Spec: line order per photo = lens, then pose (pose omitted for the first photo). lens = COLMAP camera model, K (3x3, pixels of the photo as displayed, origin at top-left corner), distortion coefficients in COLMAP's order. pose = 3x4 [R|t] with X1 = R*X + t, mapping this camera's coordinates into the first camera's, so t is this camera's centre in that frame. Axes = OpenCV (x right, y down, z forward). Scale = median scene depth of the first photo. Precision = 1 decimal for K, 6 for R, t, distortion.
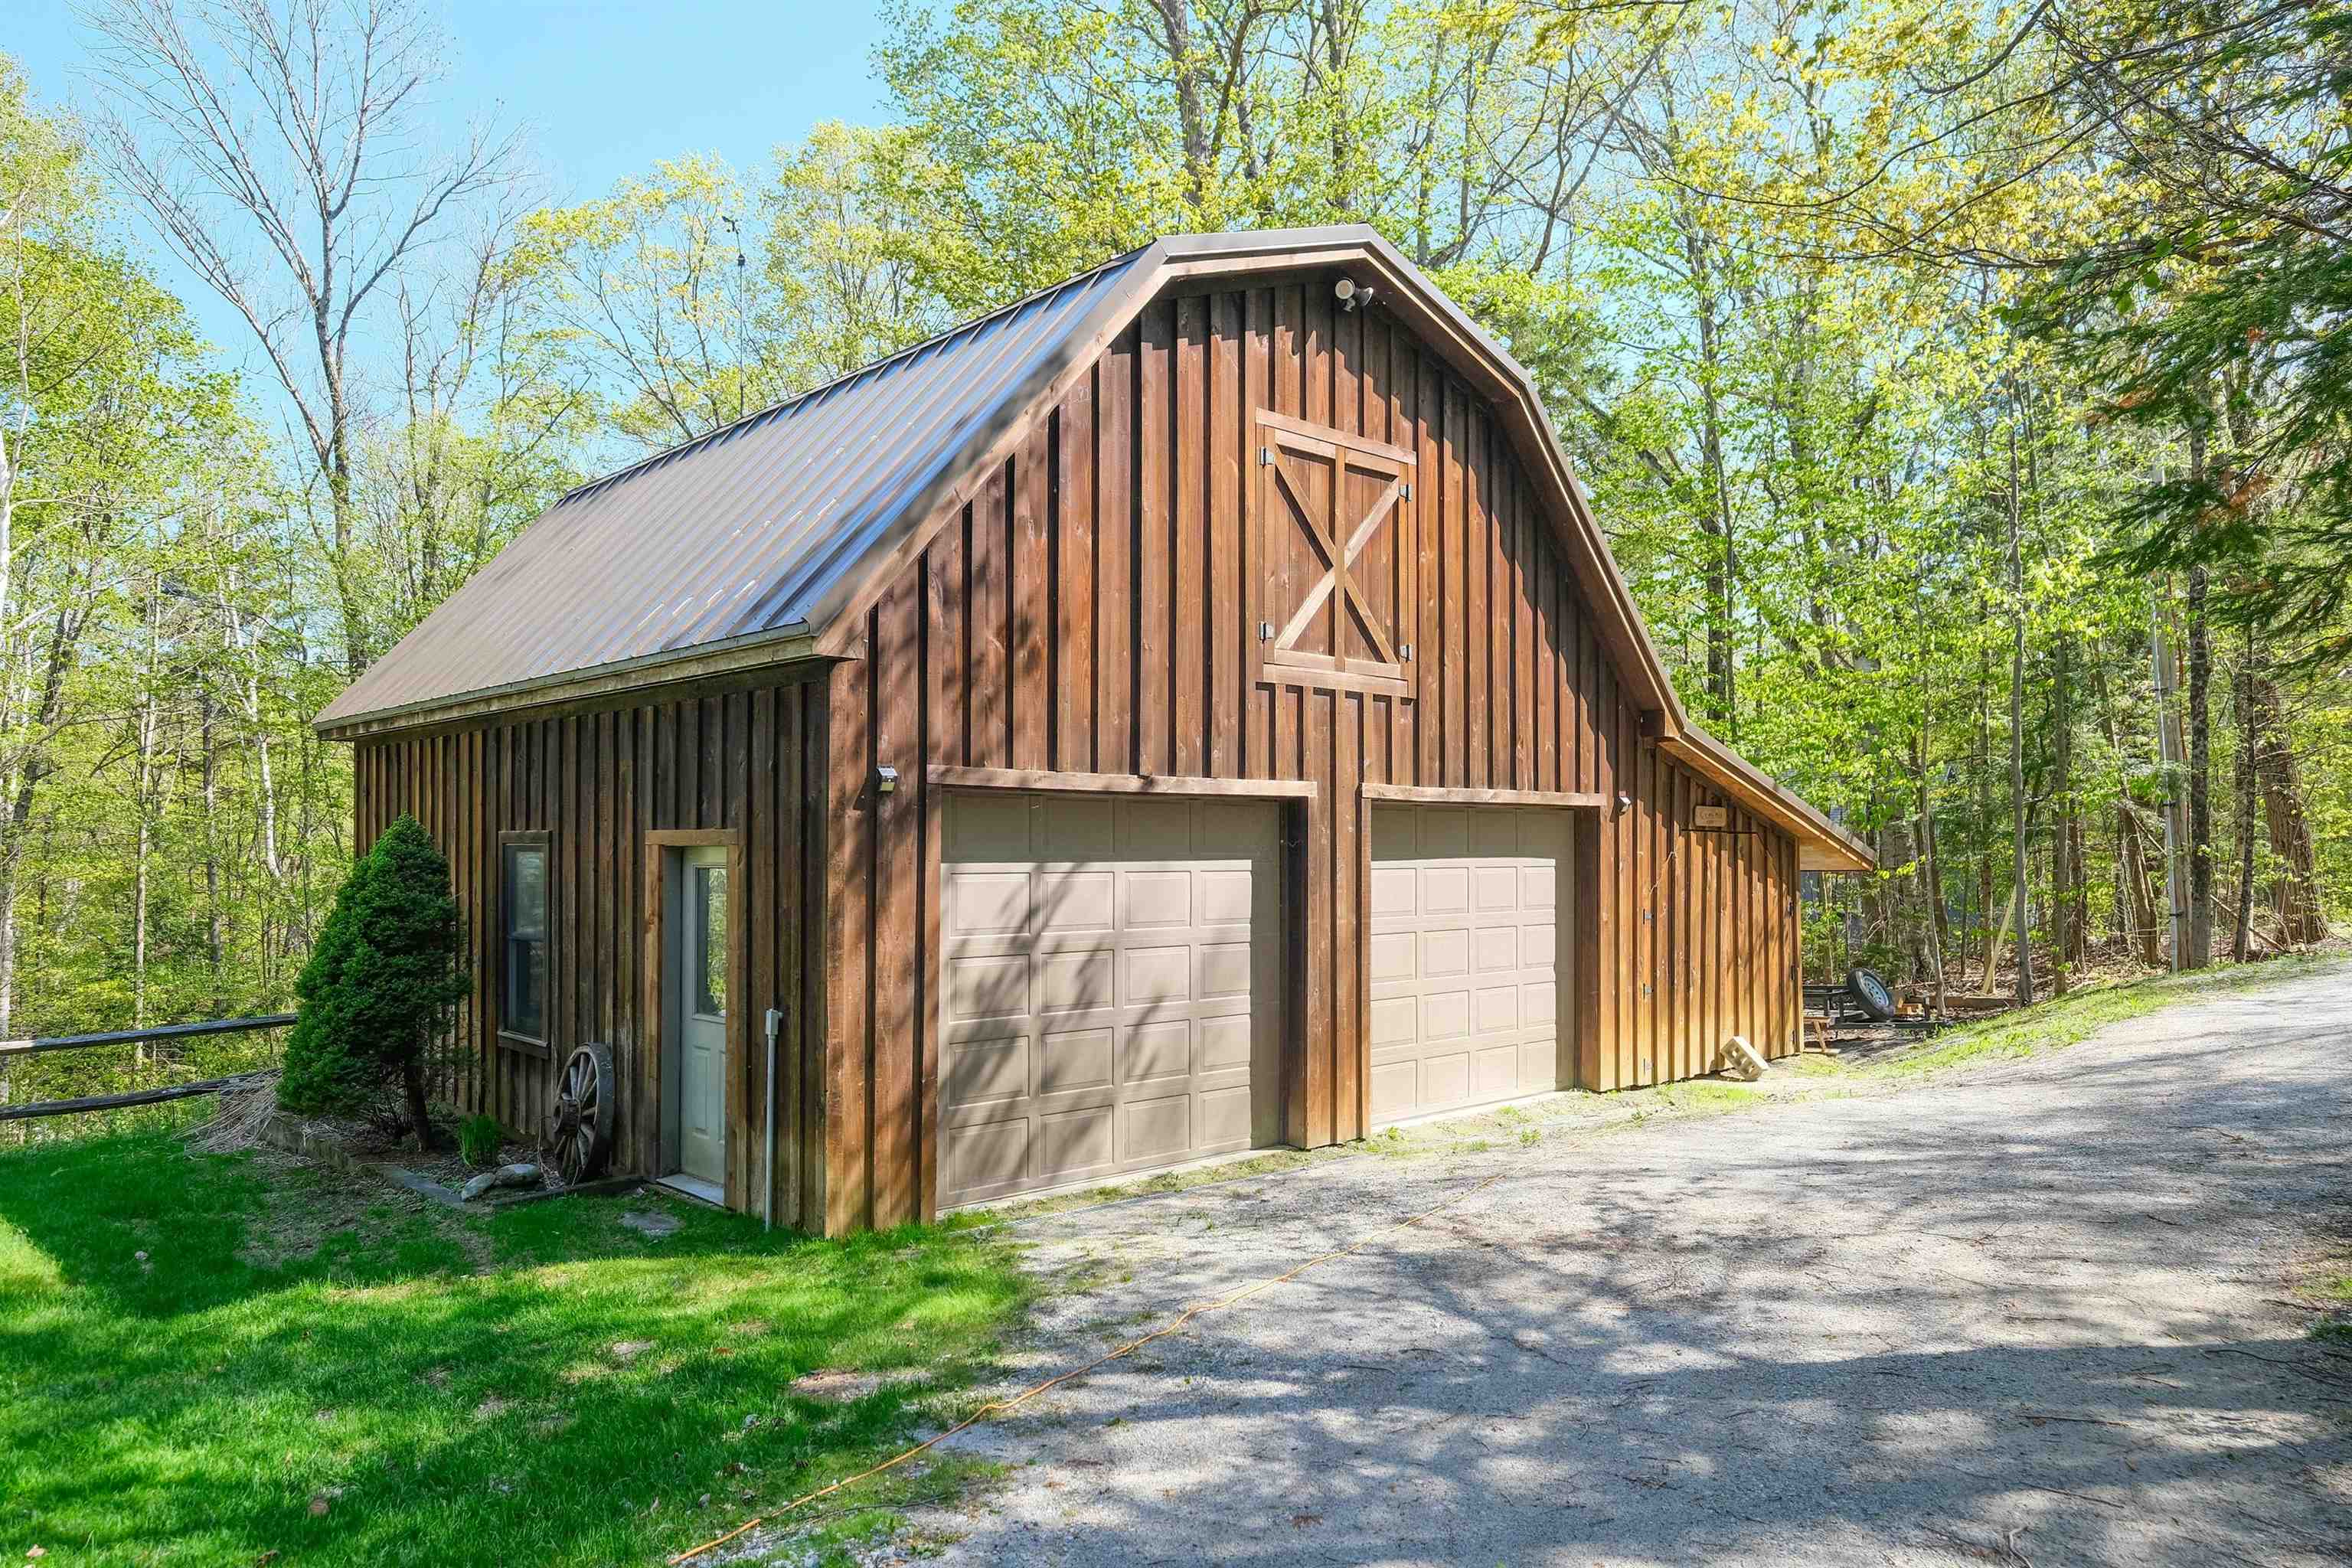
lens RADIAL K [[1600.5, 0, 1176.0], [0, 1600.5, 784.0], [0, 0, 1]] dist [0.001236, 0.000348]
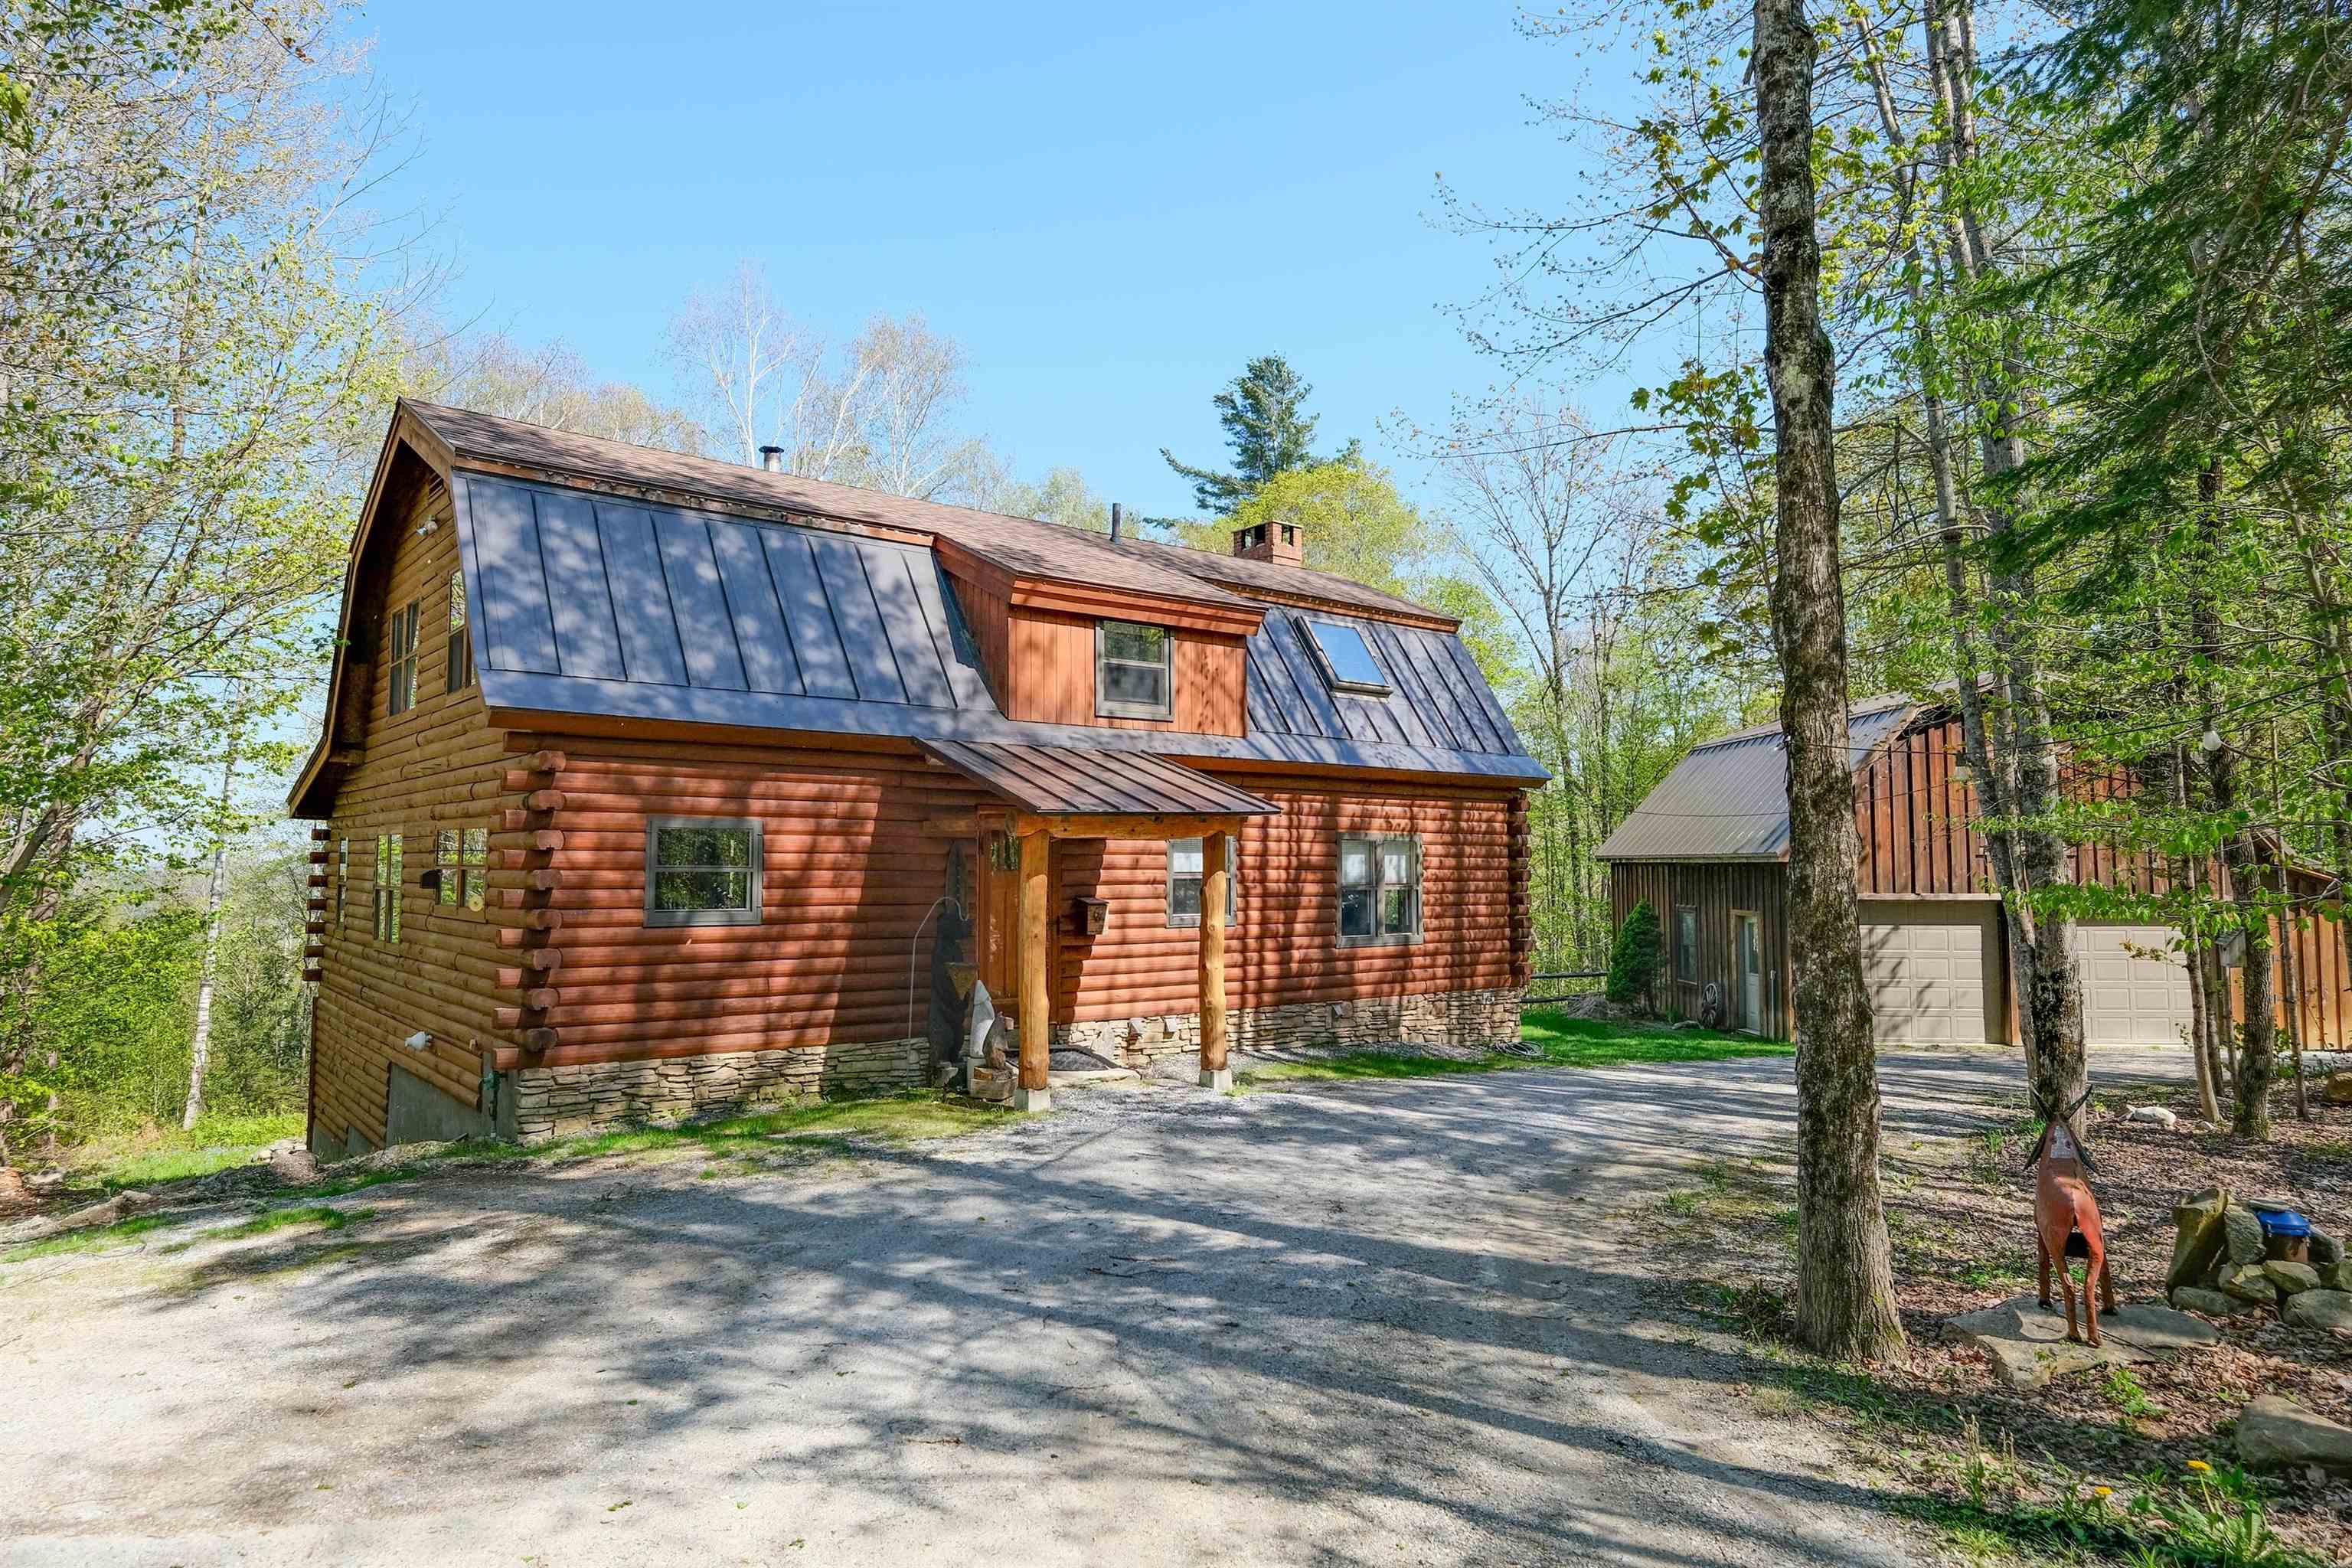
lens RADIAL K [[1420.9, 0, 1176.0], [0, 1420.9, 784.0], [0, 0, 1]] dist [0.000898, -0.000127]
pose [[0.764763, -0.030918, -0.643570, 0.557980], [0.016718, 0.999464, -0.028151, -0.140519], [0.644095, 0.010770, 0.764870, -1.600554]]
